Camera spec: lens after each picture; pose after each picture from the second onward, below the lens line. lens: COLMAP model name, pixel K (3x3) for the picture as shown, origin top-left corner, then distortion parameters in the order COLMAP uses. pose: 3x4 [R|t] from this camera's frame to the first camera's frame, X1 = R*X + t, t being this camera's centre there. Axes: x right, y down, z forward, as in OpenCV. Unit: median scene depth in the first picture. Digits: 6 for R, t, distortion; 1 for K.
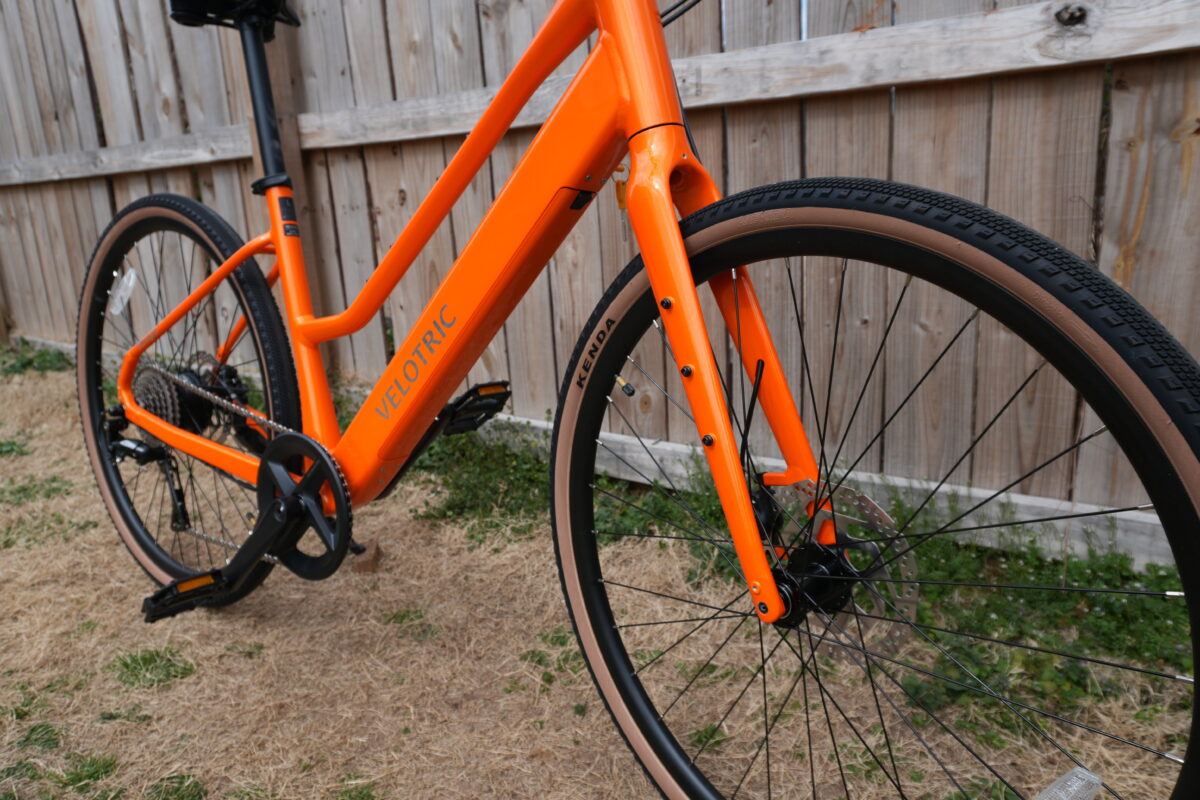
lens RADIAL K [[810.0, 0, 600.0], [0, 810.0, 400.0], [0, 0, 1]] dist [-0.051597, 0.034811]
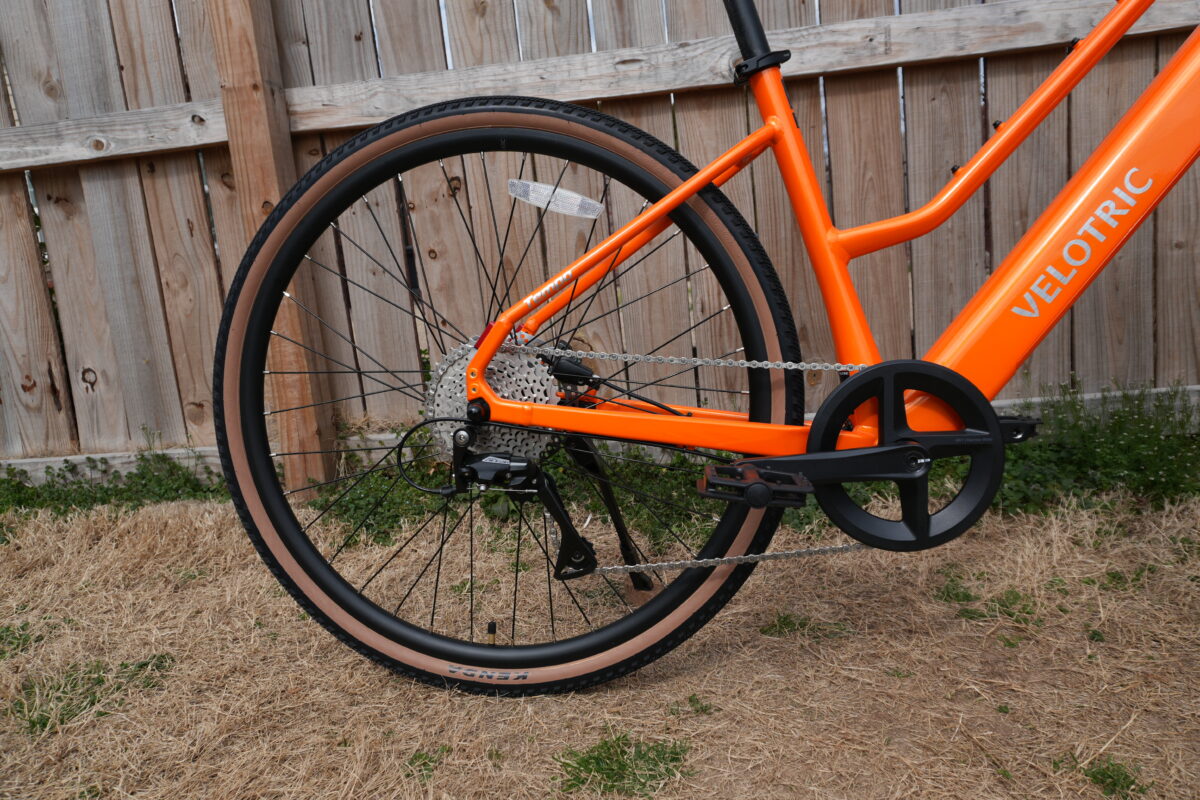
lens RADIAL K [[810.0, 0, 600.0], [0, 810.0, 400.0], [0, 0, 1]] dist [-0.051597, 0.034811]
pose [[0.885841, -0.118093, 0.448709, -0.797533], [0.165007, 0.984029, -0.066775, 0.071967], [-0.433657, 0.133193, 0.891180, 0.343070]]
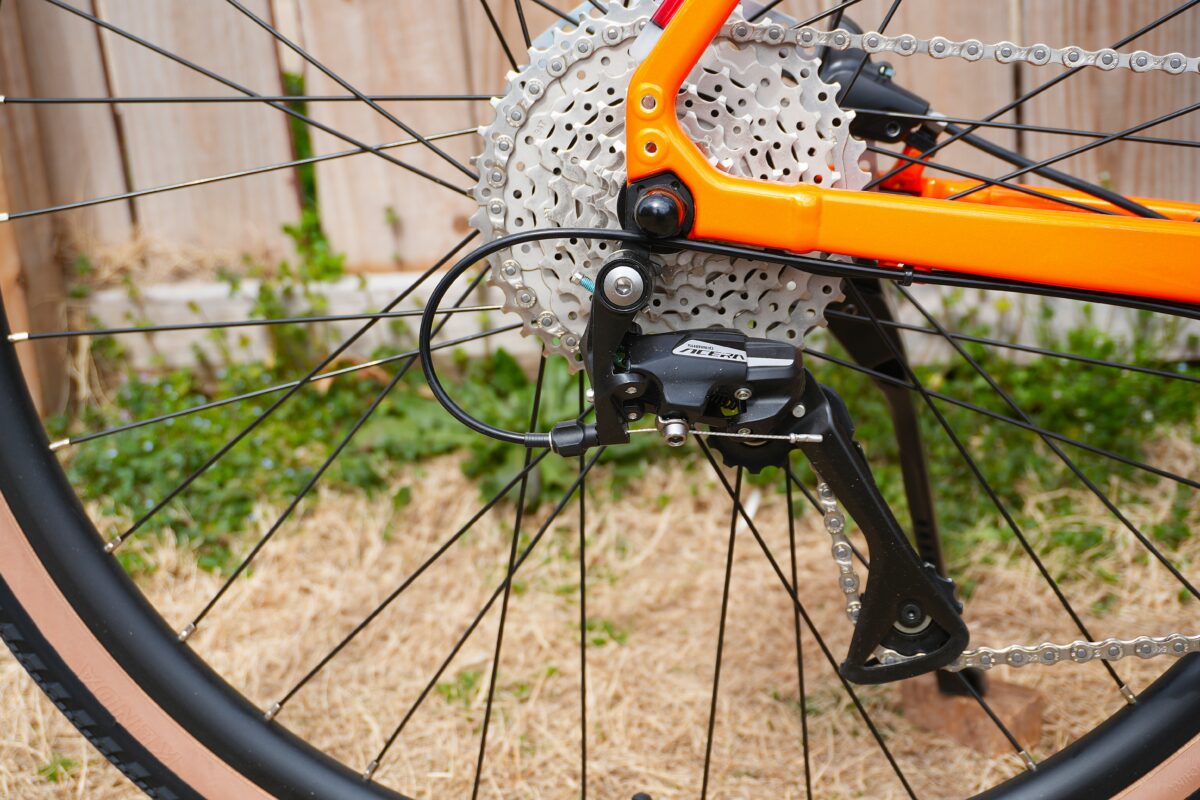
lens RADIAL K [[1907.8, 0, 600.0], [0, 1907.8, 400.0], [0, 0, 1]] dist [0.009447, 0.004570]
pose [[0.873273, -0.159477, 0.460393, -0.863964], [0.162704, 0.986124, 0.032970, 0.052675], [-0.459263, 0.046116, 0.887103, 0.509845]]
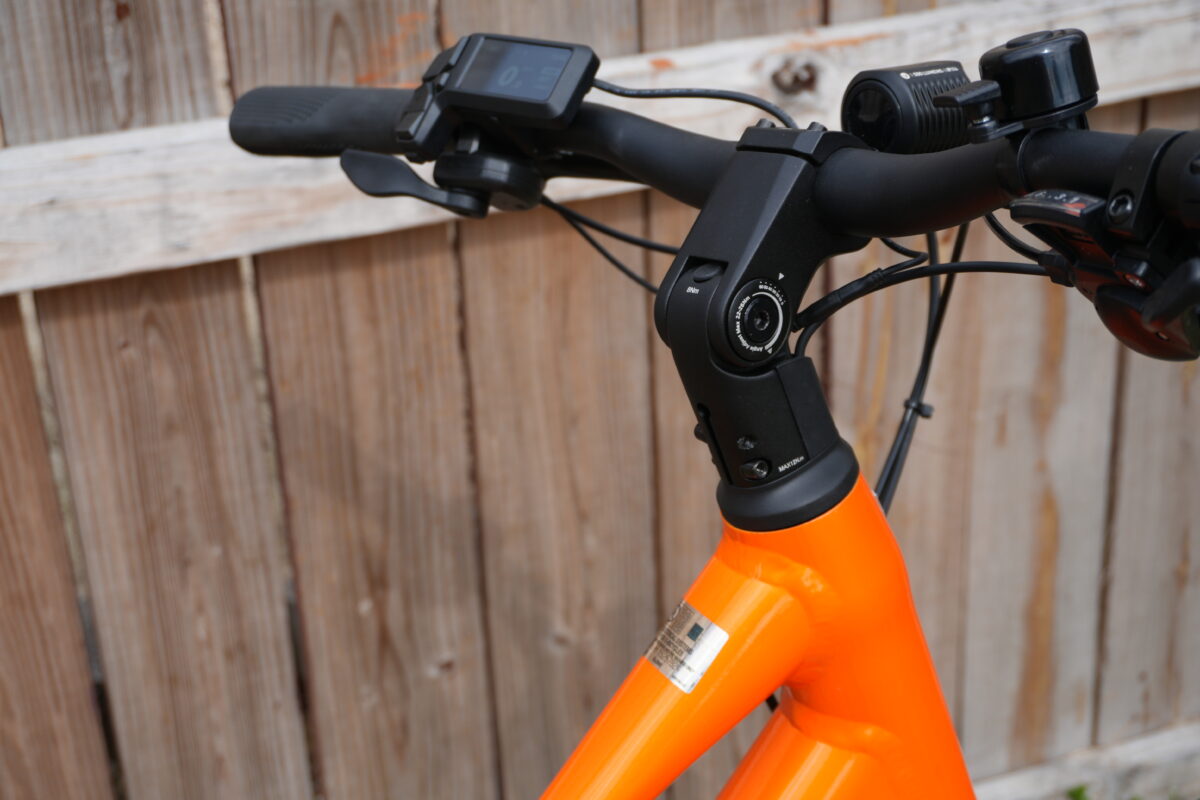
lens RADIAL K [[1876.7, 0, 600.0], [0, 1876.7, 400.0], [0, 0, 1]] dist [0.027695, 0.059284]
pose [[0.531953, -0.333546, 0.778314, -0.437205], [0.213485, 0.942289, 0.257906, -0.535804], [-0.819420, 0.028965, 0.572461, 0.339958]]
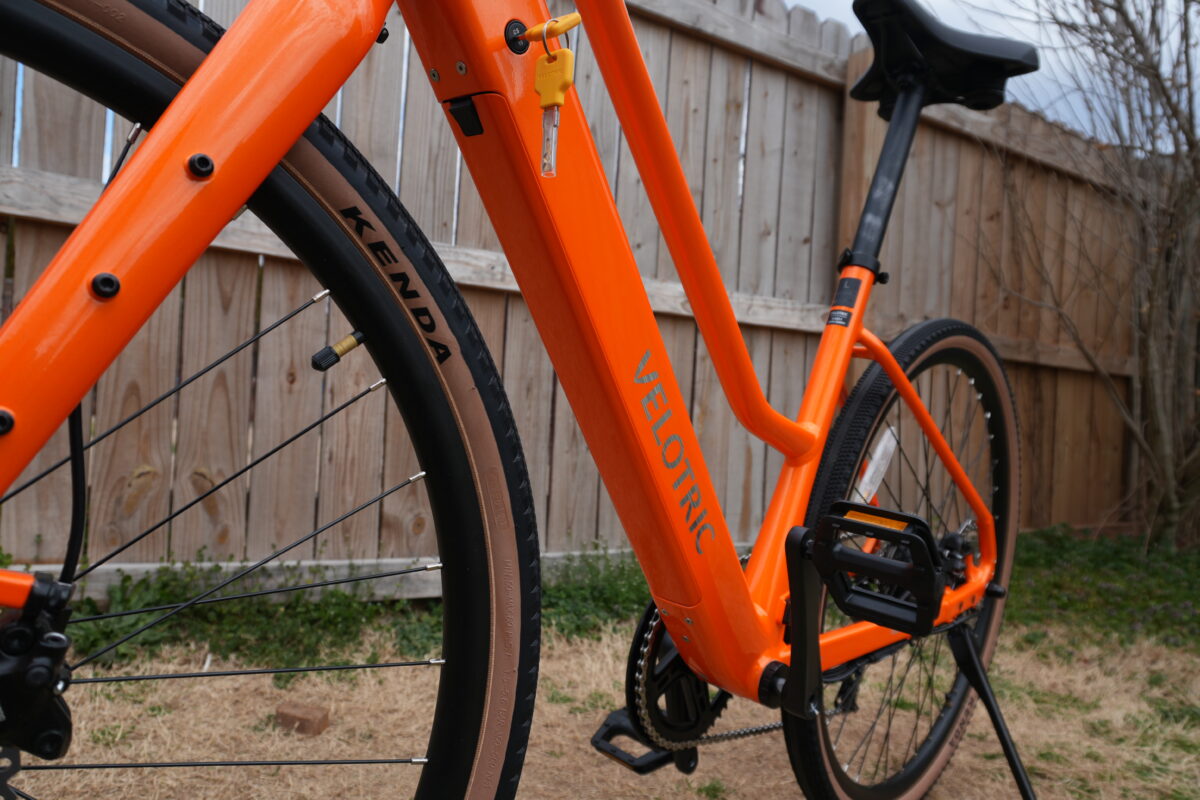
lens RADIAL K [[810.0, 0, 600.0], [0, 810.0, 400.0], [0, 0, 1]] dist [-0.051597, 0.034811]
pose [[0.388620, 0.083585, 0.917599, -1.167140], [0.143267, 0.978283, -0.149788, 0.049312], [-0.910192, 0.189672, 0.368205, 0.433109]]
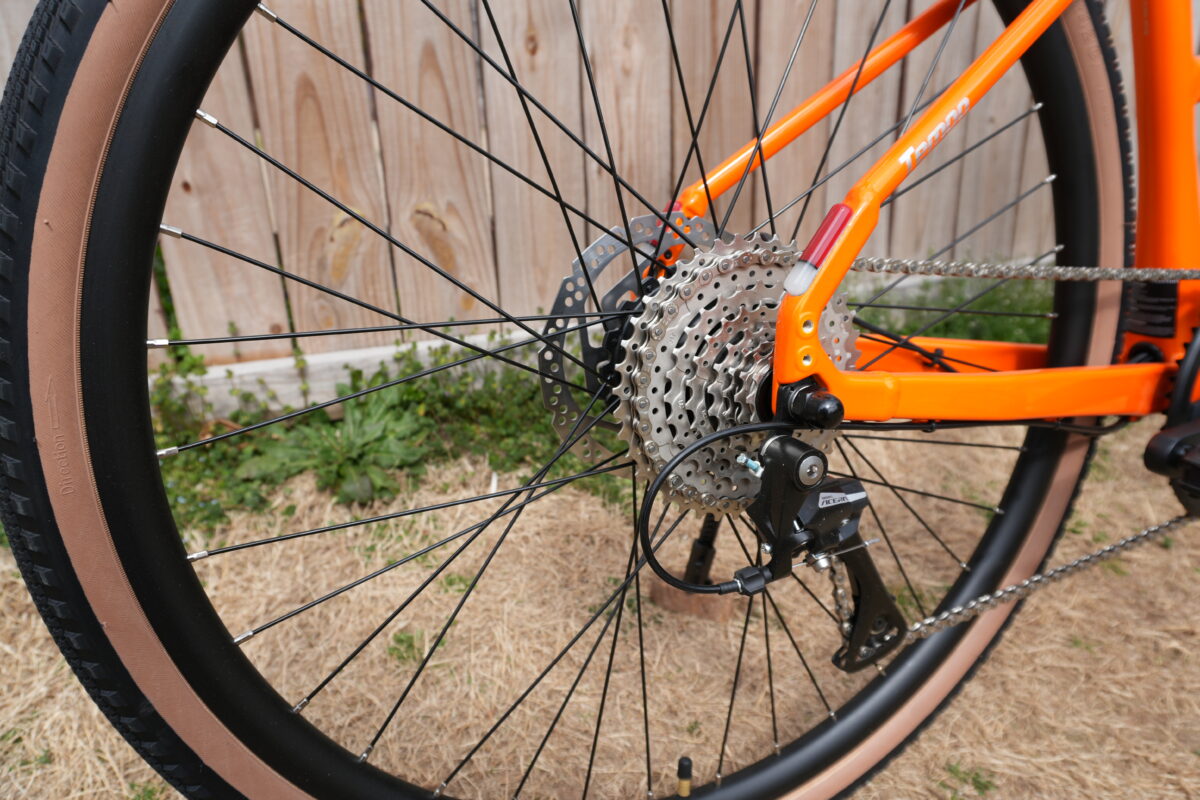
lens RADIAL K [[810.0, 0, 600.0], [0, 810.0, 400.0], [0, 0, 1]] dist [-0.051597, 0.034811]
pose [[0.531815, -0.284519, 0.797635, -0.874106], [0.209774, 0.956778, 0.201422, -0.060578], [-0.820468, 0.060204, 0.568513, 0.877124]]
